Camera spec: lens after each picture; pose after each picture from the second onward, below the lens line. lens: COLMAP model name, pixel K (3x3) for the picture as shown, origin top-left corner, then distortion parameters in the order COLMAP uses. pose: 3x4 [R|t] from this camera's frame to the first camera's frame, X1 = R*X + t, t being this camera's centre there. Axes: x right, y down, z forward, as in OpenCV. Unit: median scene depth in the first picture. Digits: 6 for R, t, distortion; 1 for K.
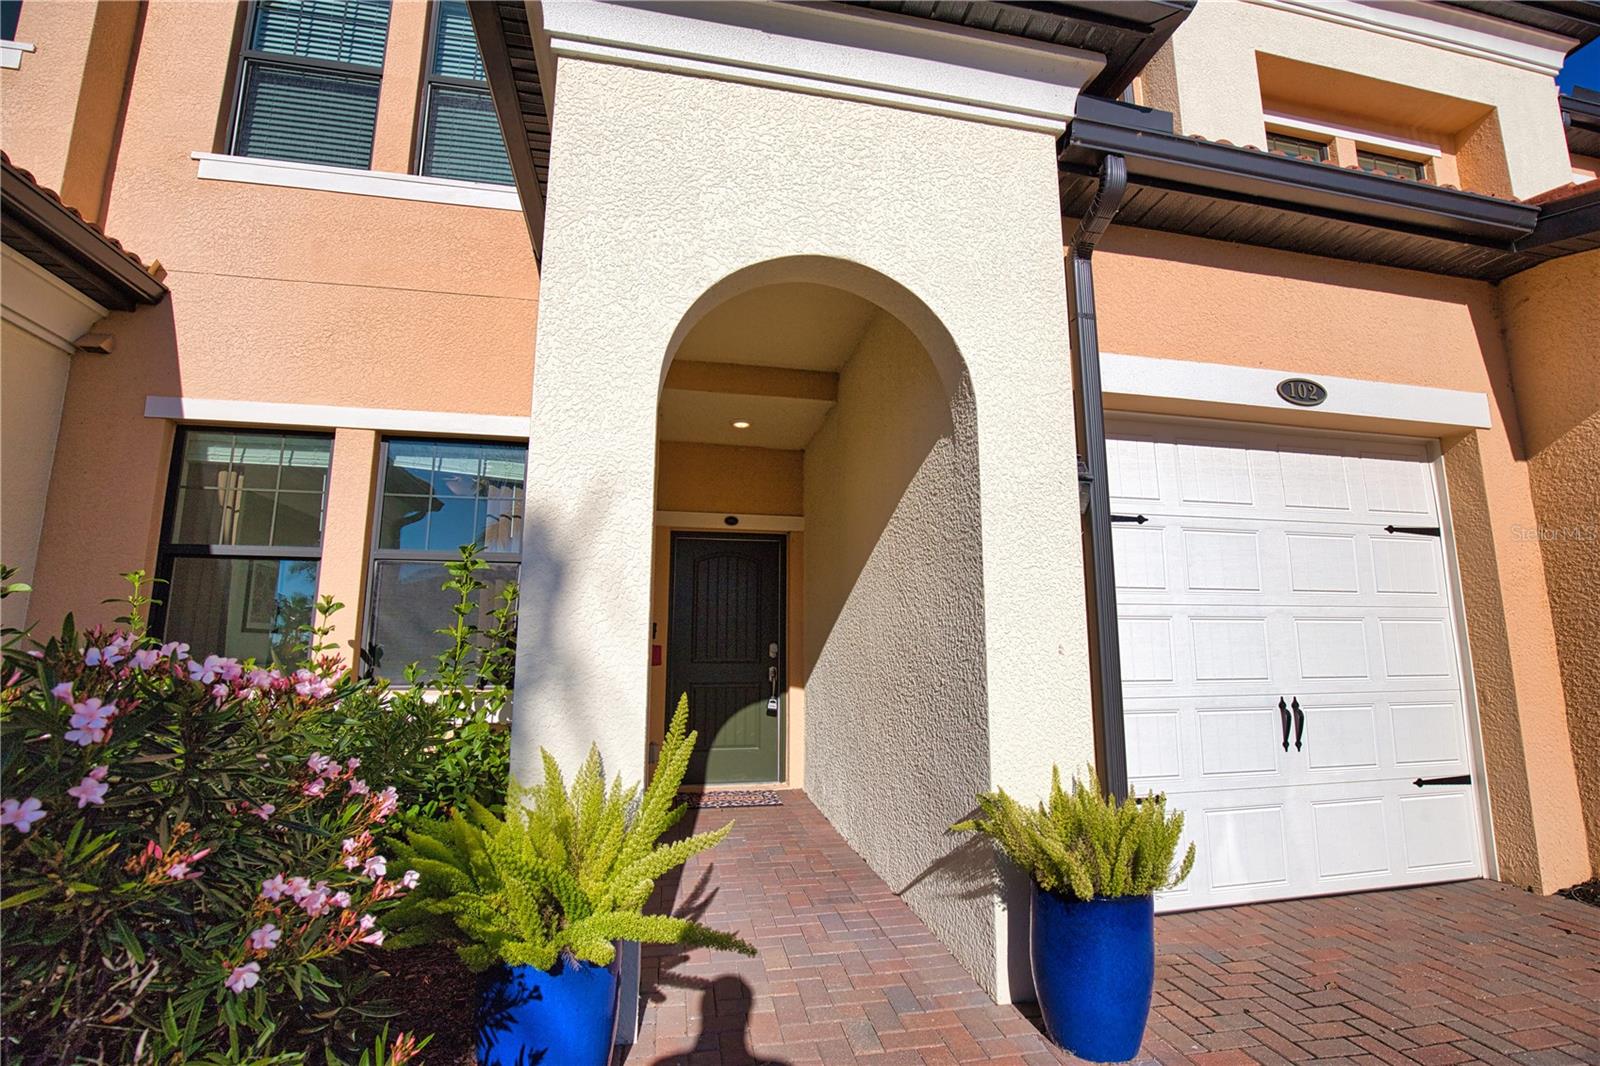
lens RADIAL K [[730.8, 0, 802.6], [0, 730.8, 530.7], [0, 0, 1]] dist [-0.035842, 0.007072]
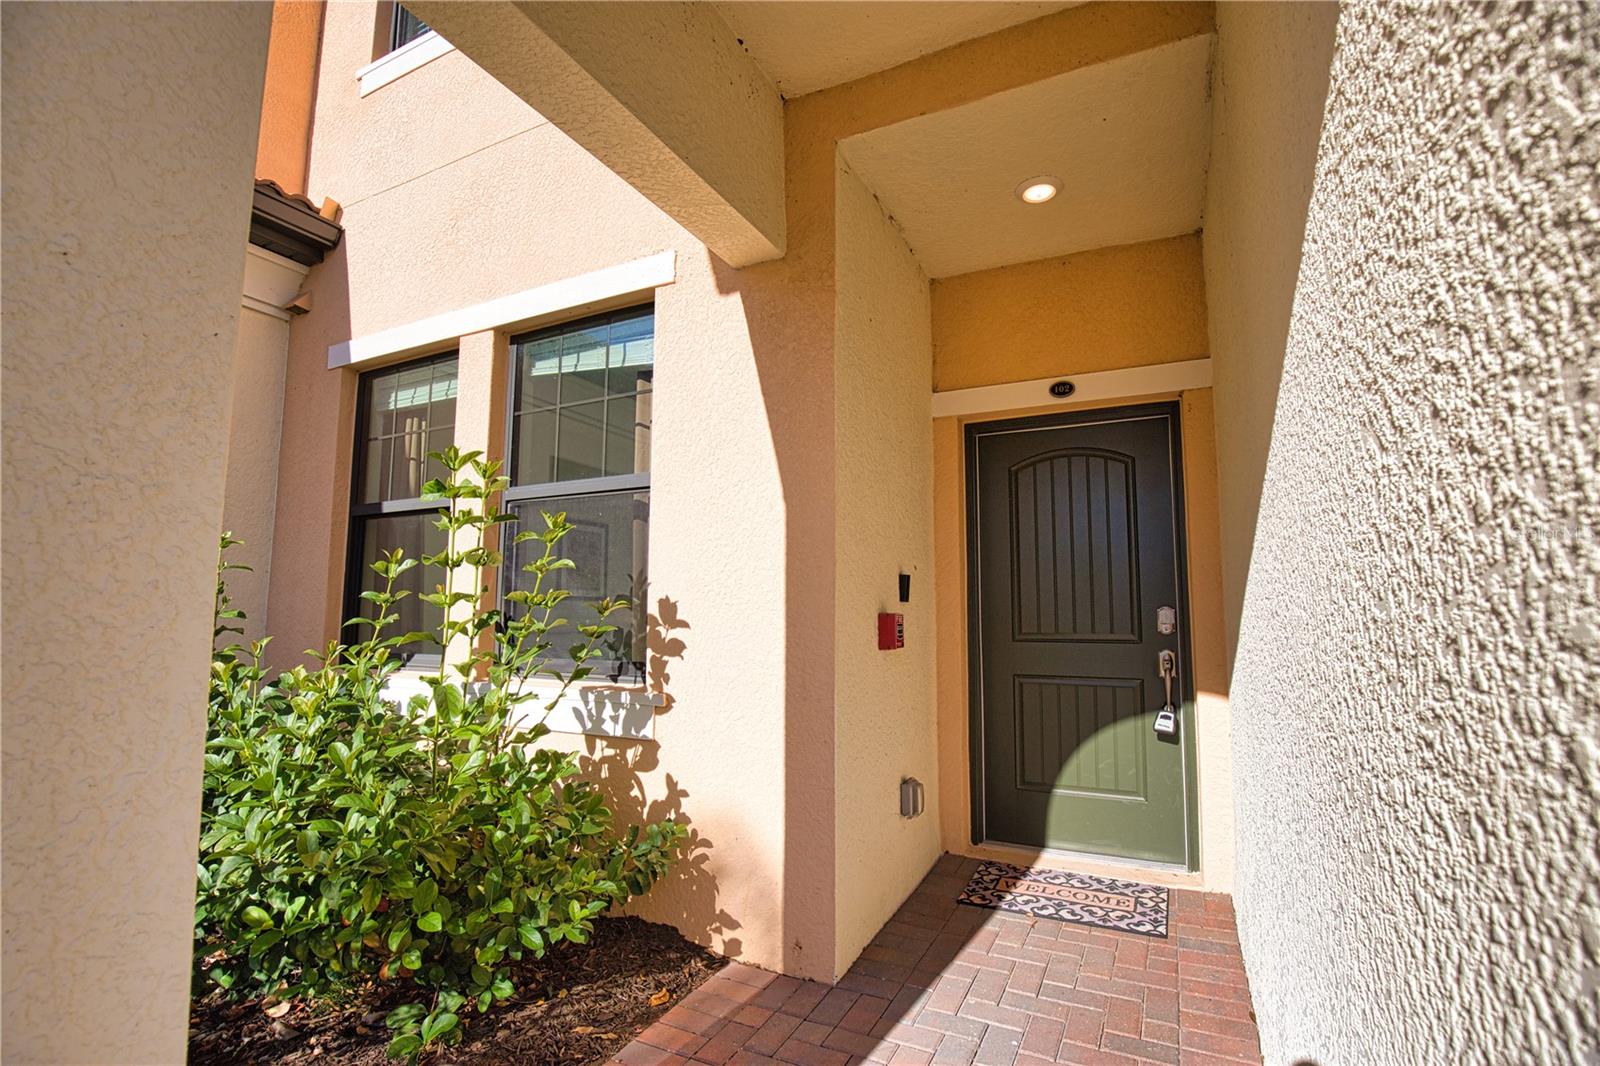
lens RADIAL K [[730.8, 0, 804.5], [0, 730.8, 543.5], [0, 0, 1]] dist [-0.035842, 0.007072]
pose [[0.793720, -0.062436, -0.605070, 0.076702], [0.099273, 0.994678, 0.027586, 0.070399], [0.600128, -0.081962, 0.795694, 0.443840]]
